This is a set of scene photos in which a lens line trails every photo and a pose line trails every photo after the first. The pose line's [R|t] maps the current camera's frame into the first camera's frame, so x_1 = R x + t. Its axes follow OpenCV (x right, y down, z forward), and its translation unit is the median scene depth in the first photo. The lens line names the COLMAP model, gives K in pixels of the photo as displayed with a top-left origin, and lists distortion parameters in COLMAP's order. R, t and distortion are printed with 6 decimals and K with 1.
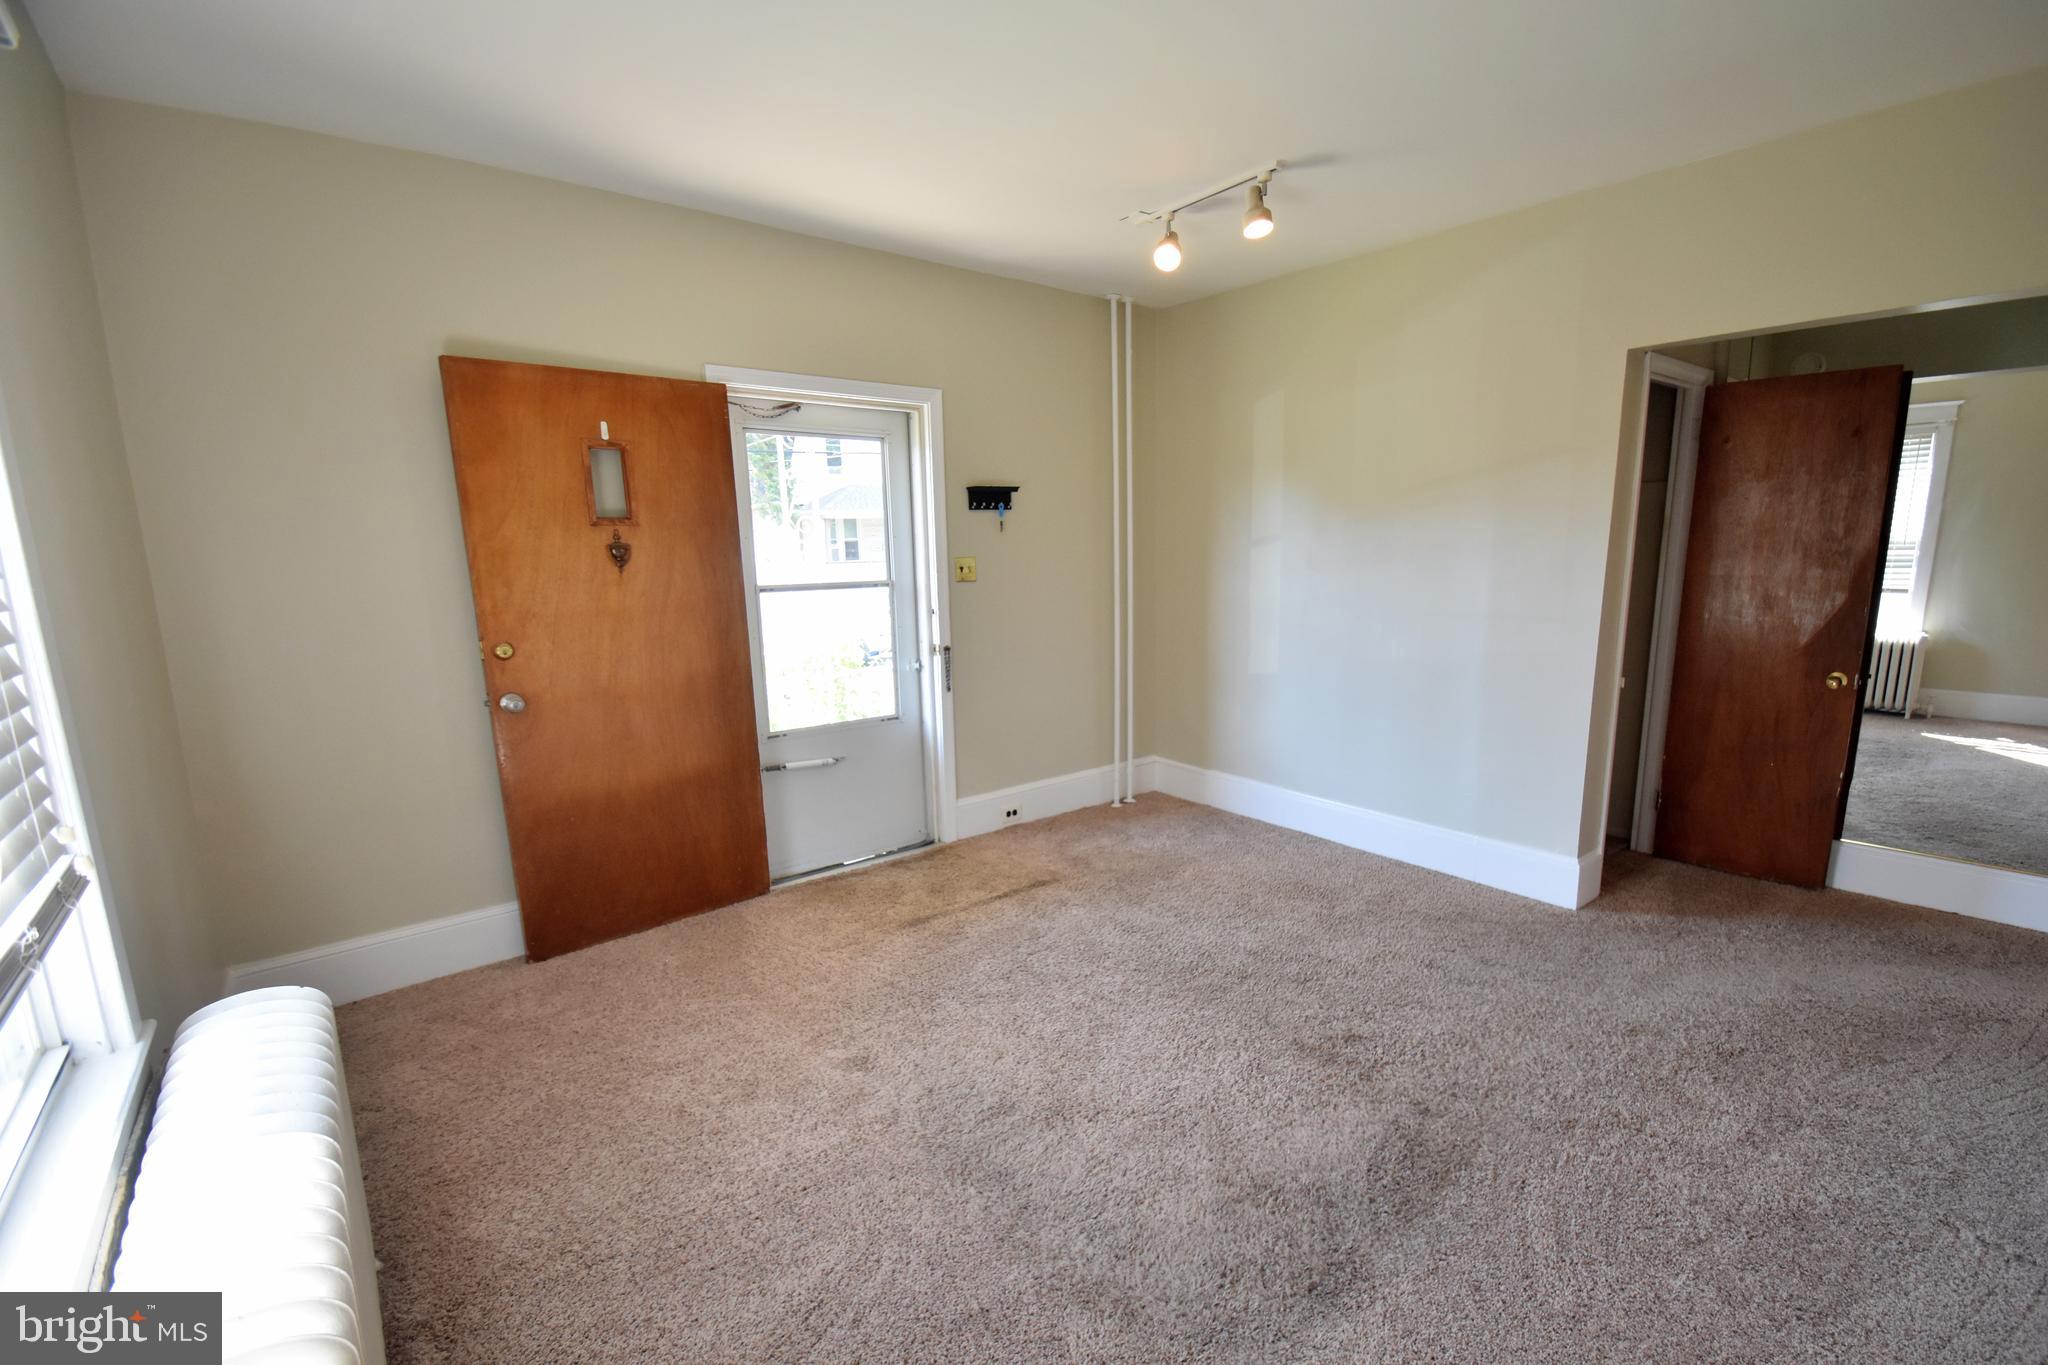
lens RADIAL K [[871.4, 0, 1026.2], [0, 871.4, 701.0], [0, 0, 1]] dist [0.000383, -0.000022]
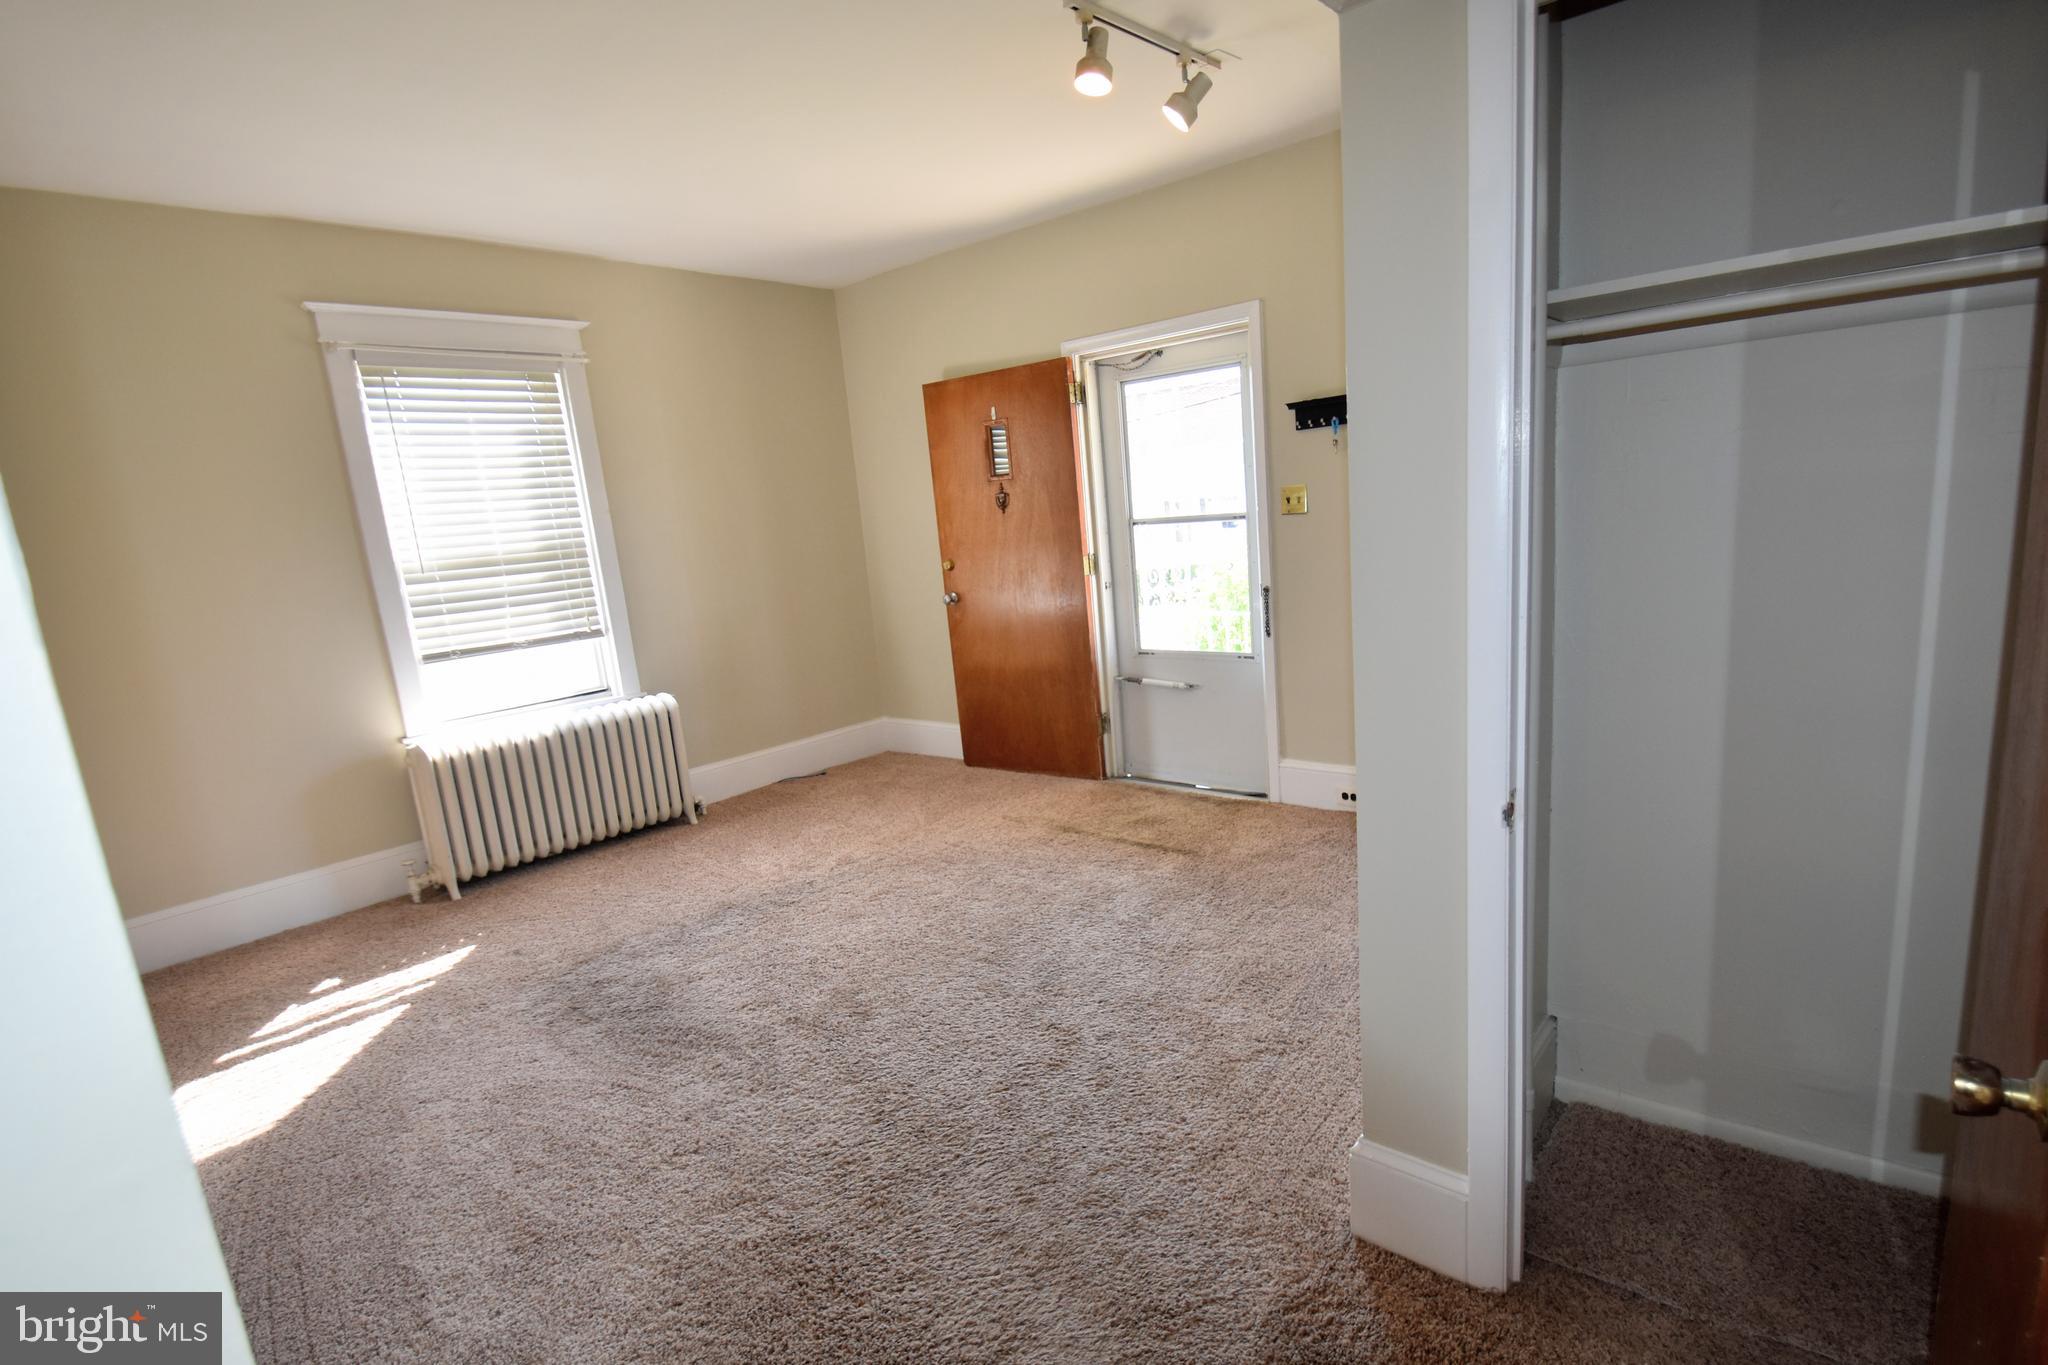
lens RADIAL K [[934.5, 0, 1024.0], [0, 934.5, 682.5], [0, 0, 1]] dist [-0.001025, -0.000585]
pose [[0.237647, 0.181886, -0.954171, 0.865202], [-0.091613, 0.982131, 0.164398, -0.110782], [0.967022, 0.048345, 0.250064, 0.565443]]
